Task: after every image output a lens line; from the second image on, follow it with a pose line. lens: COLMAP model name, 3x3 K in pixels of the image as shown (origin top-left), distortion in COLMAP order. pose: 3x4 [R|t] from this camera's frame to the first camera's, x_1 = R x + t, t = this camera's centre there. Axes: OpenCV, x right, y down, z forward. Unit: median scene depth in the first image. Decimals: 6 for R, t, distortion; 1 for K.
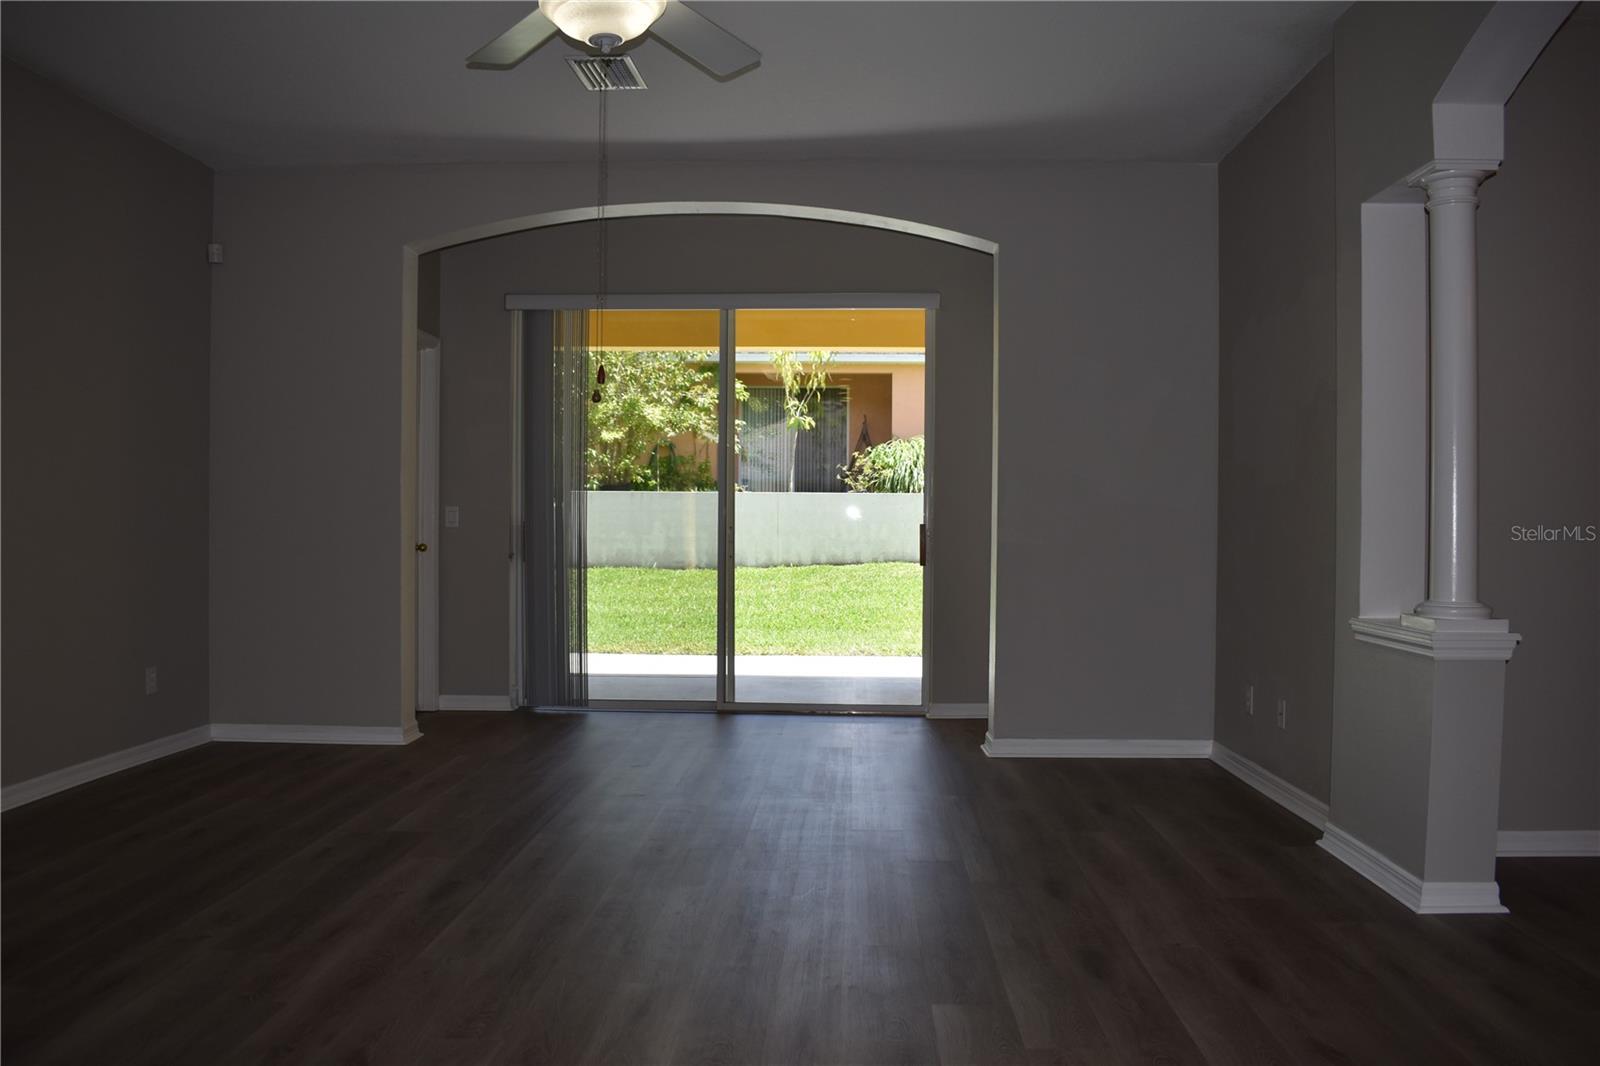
lens RADIAL K [[1256.0, 0, 806.1], [0, 1256.0, 535.5], [0, 0, 1]] dist [-0.098403, 0.017741]
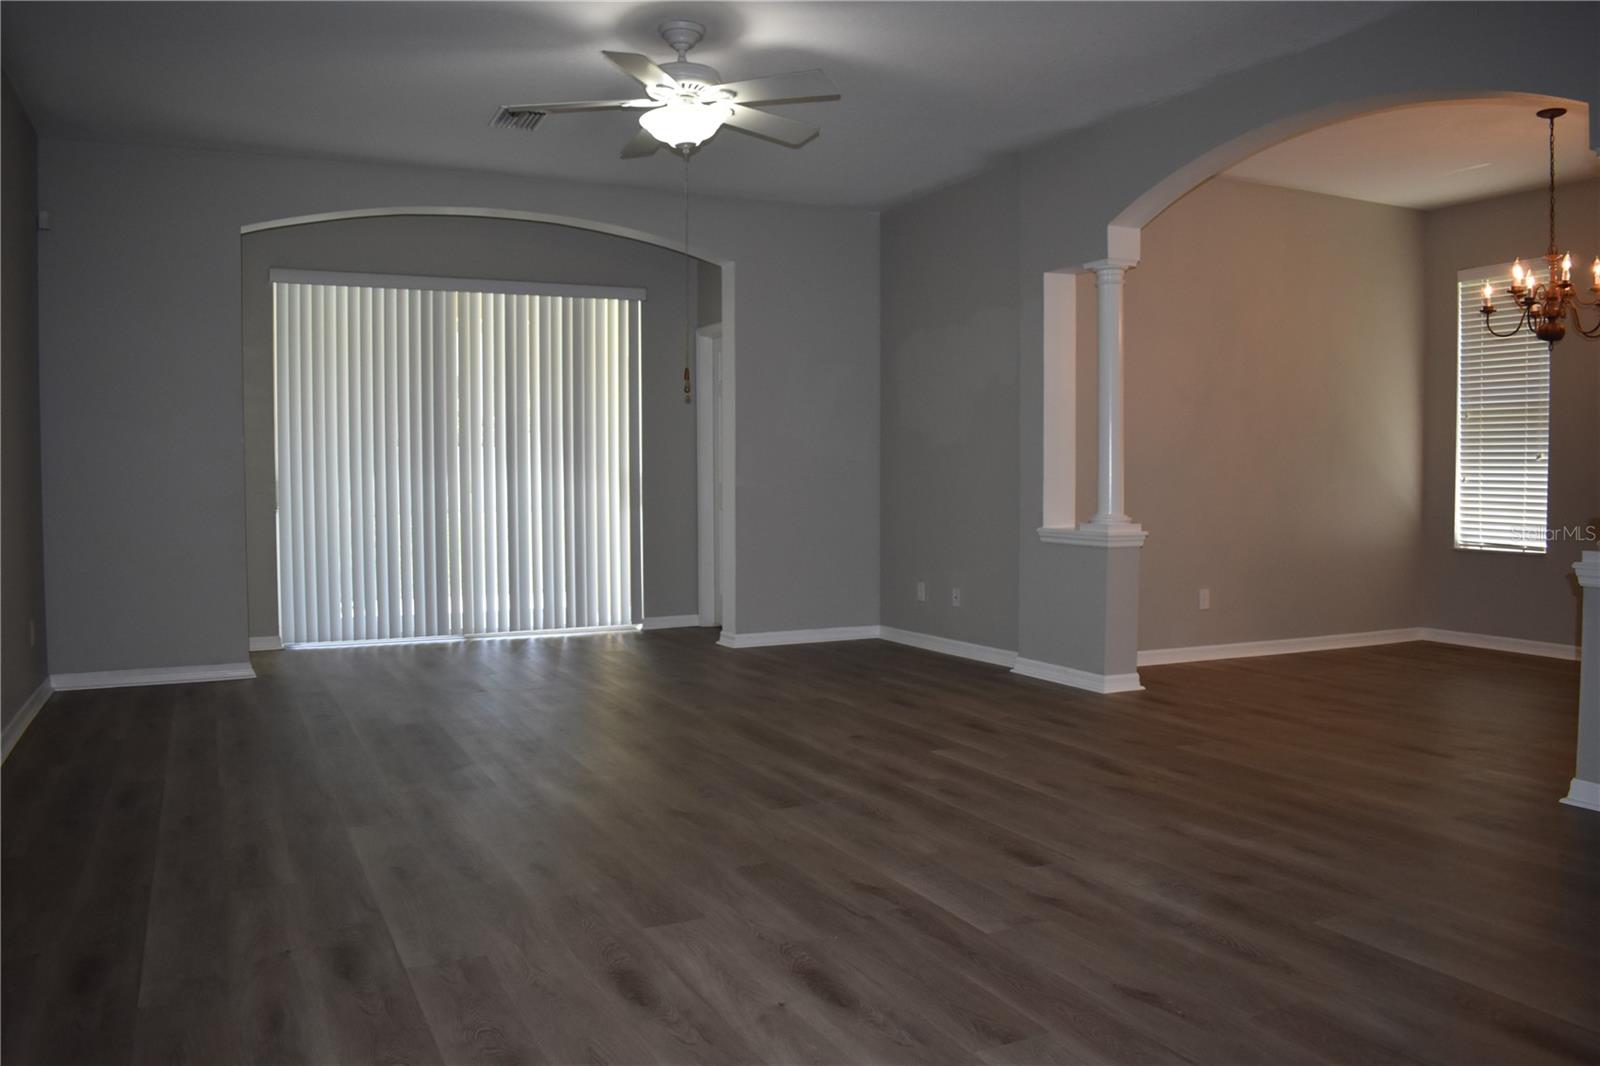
lens RADIAL K [[1256.0, 0, 819.0], [0, 1256.0, 529.4], [0, 0, 1]] dist [-0.098403, 0.017741]
pose [[0.878157, -0.032092, 0.477295, -0.377670], [0.015551, 0.999135, 0.038567, 0.000388], [-0.478120, -0.026445, 0.877896, -0.197614]]
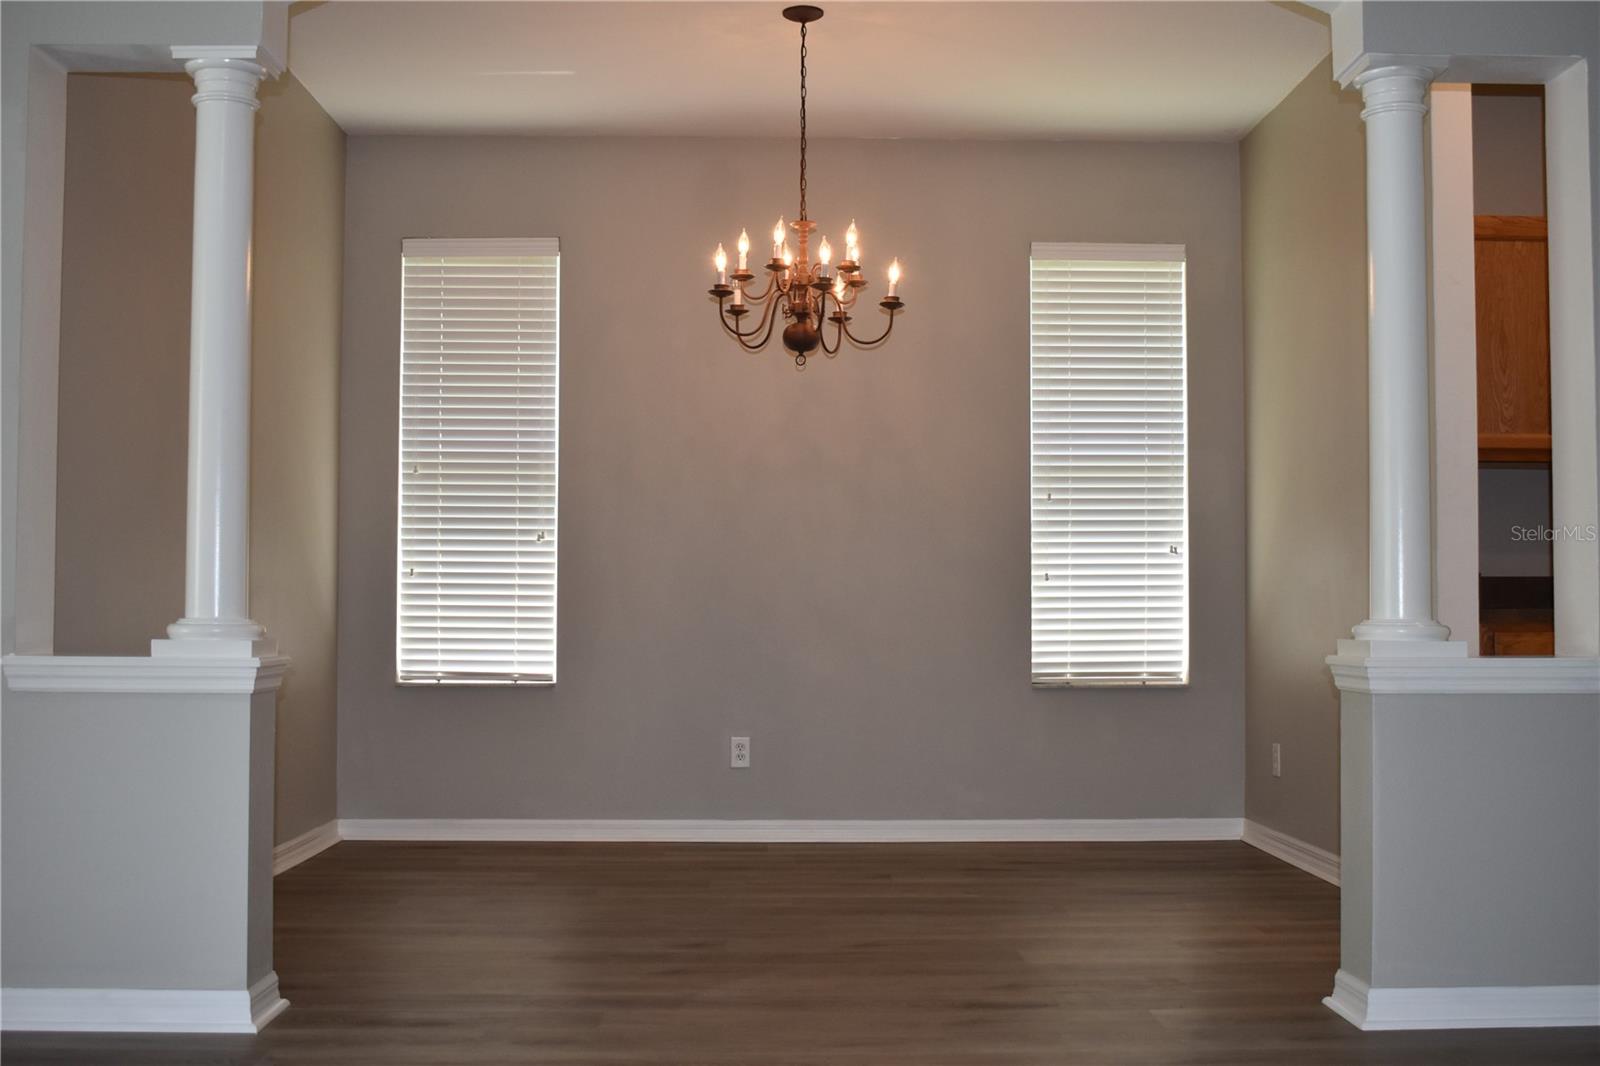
lens RADIAL K [[1753.6, 0, 812.0], [0, 1753.6, 531.5], [0, 0, 1]] dist [-0.069776, 0.000000]
pose [[-0.066969, 0.033944, 0.997178, -0.327906], [0.015922, 0.999330, -0.032948, 0.022021], [-0.997628, 0.013671, -0.067464, 0.383416]]
